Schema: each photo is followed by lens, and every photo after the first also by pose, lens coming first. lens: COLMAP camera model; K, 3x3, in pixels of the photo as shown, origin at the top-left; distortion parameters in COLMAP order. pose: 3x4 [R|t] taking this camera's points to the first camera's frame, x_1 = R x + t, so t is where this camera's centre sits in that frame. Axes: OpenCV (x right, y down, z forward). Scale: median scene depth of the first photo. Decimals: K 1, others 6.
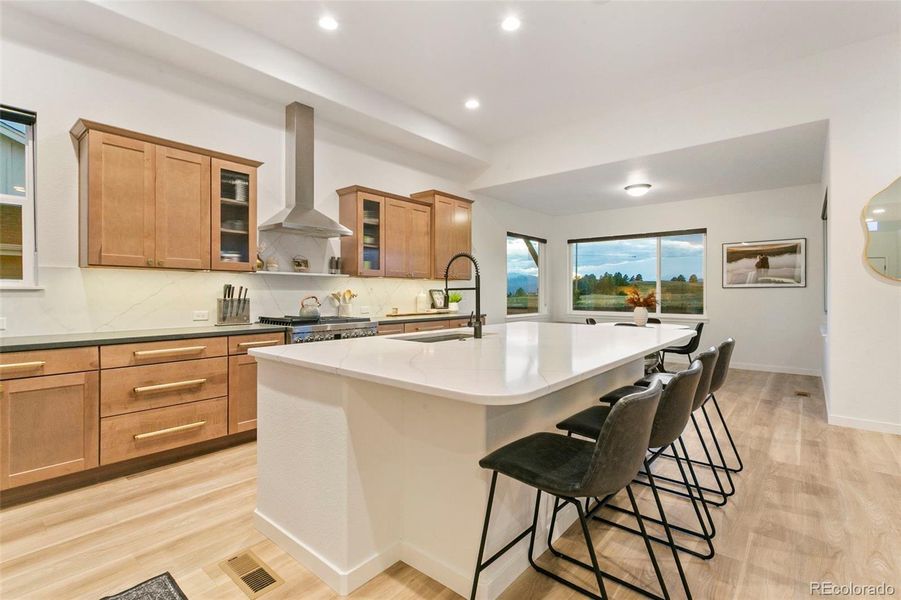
lens RADIAL K [[425.2, 0, 445.0], [0, 425.2, 290.7], [0, 0, 1]] dist [0.000168, -0.000172]
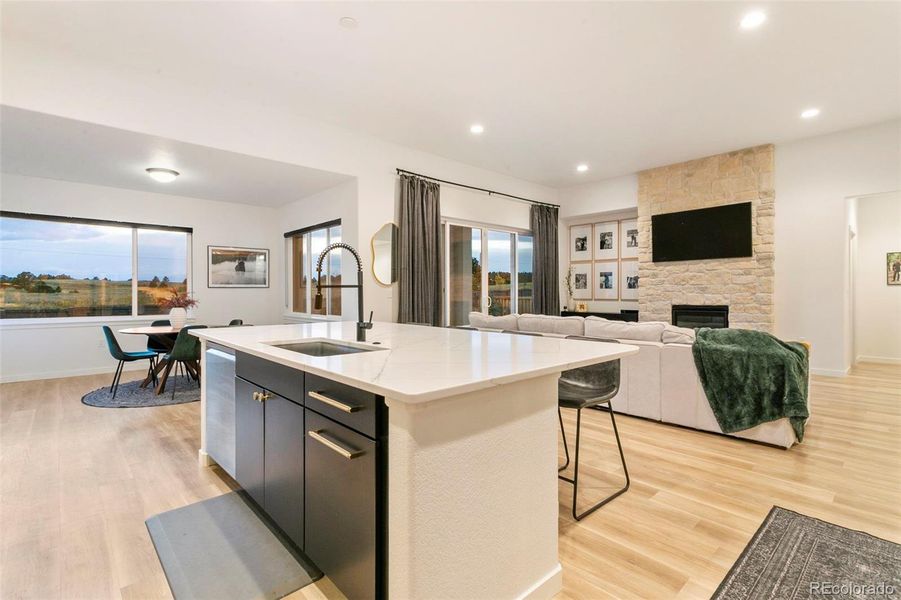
lens RADIAL K [[425.2, 0, 445.0], [0, 425.2, 290.7], [0, 0, 1]] dist [0.000168, -0.000172]
pose [[0.124564, 0.004111, 0.992203, -0.521140], [-0.004073, 0.999985, -0.003632, 0.004557], [-0.992203, -0.003589, 0.124579, 0.468009]]
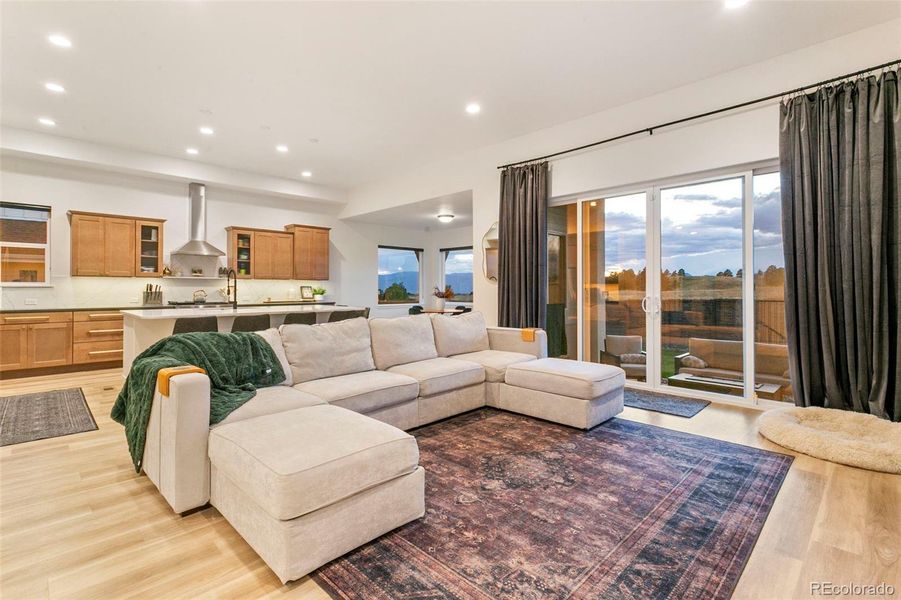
lens RADIAL K [[425.2, 0, 445.0], [0, 425.2, 290.7], [0, 0, 1]] dist [0.000168, -0.000172]
pose [[0.996064, 0.001424, -0.088627, 0.874534], [-0.000455, 0.999940, 0.010957, -0.005829], [0.088637, -0.010873, 0.996005, -0.696381]]
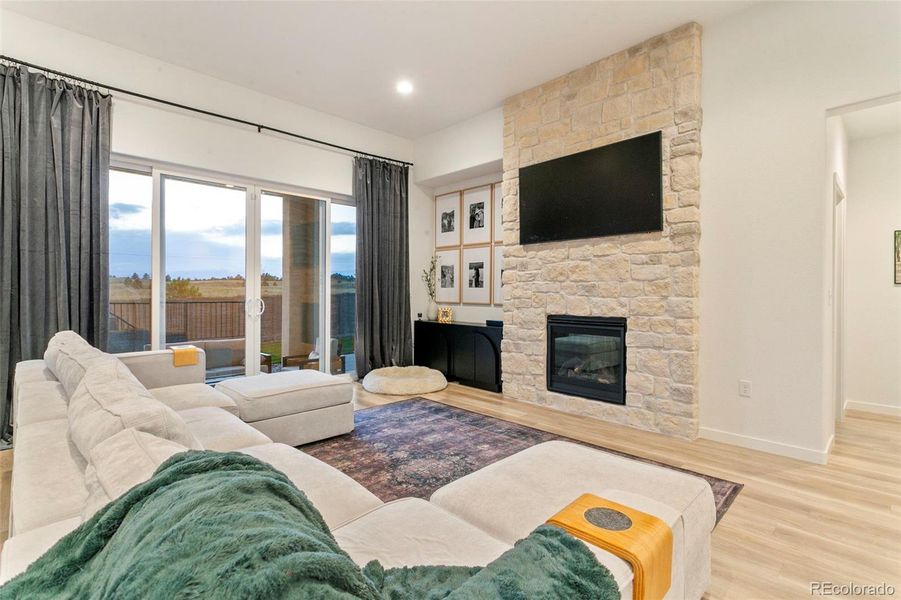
lens RADIAL K [[425.2, 0, 445.0], [0, 425.2, 290.7], [0, 0, 1]] dist [0.000168, -0.000172]
pose [[0.100682, 0.003706, 0.994912, 0.258897], [-0.012800, 0.999915, -0.002429, -0.000836], [-0.994836, -0.012490, 0.100721, -0.101950]]
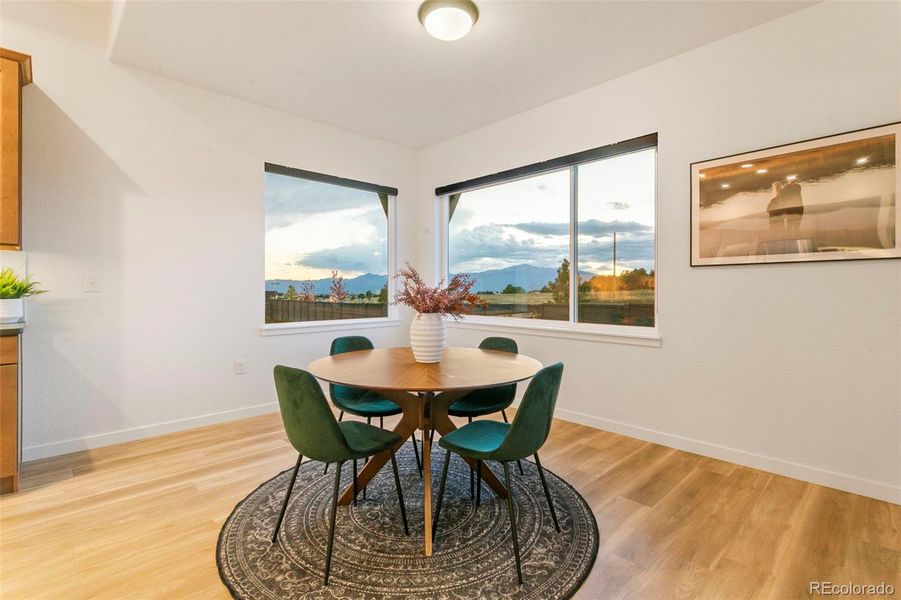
lens RADIAL K [[425.2, 0, 445.0], [0, 425.2, 290.7], [0, 0, 1]] dist [0.000168, -0.000172]
pose [[0.994477, 0.004399, -0.104858, 0.743358], [-0.003117, 0.999918, 0.012382, 0.020285], [0.104904, -0.011987, 0.994410, 0.900770]]
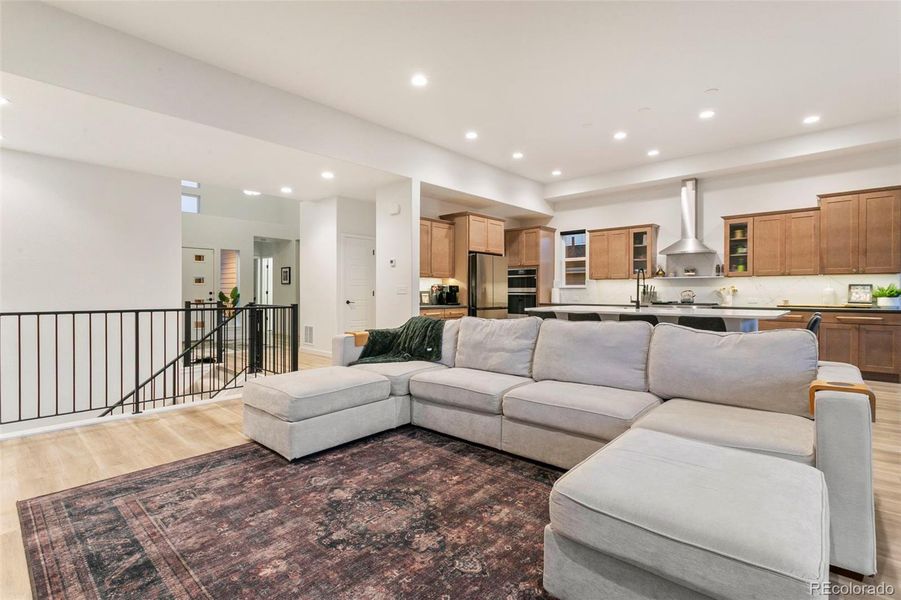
lens RADIAL K [[425.2, 0, 445.0], [0, 425.2, 290.7], [0, 0, 1]] dist [0.000168, -0.000172]
pose [[-0.042456, -0.002507, -0.999095, 1.456448], [0.005787, 0.999979, -0.002755, 0.013912], [0.999082, -0.005899, -0.042440, 0.089388]]
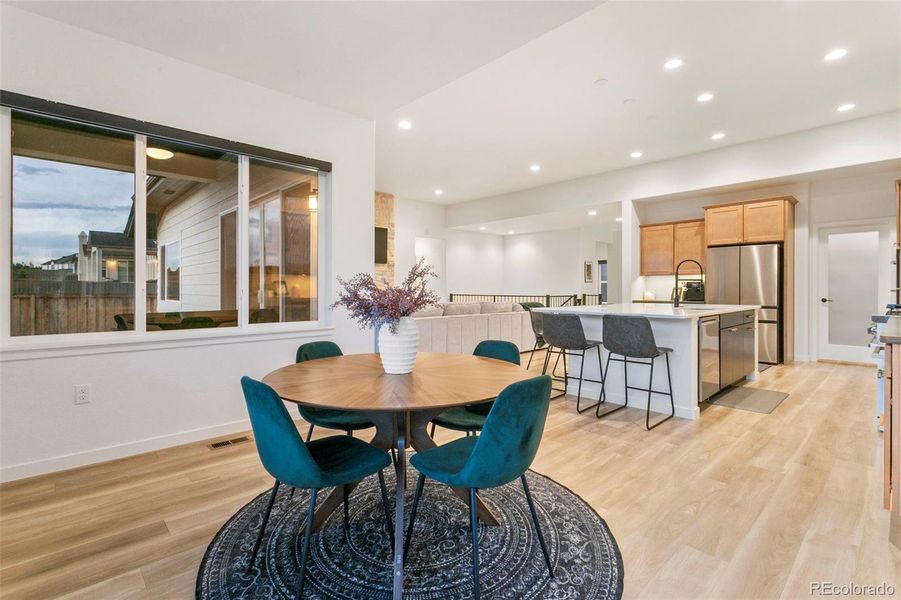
lens RADIAL K [[425.2, 0, 445.0], [0, 425.2, 290.7], [0, 0, 1]] dist [0.000168, -0.000172]
pose [[-0.993607, 0.000529, 0.112895, 0.560148], [0.000280, 0.999997, -0.002220, 0.028149], [-0.112895, -0.002174, -0.993604, 1.906882]]
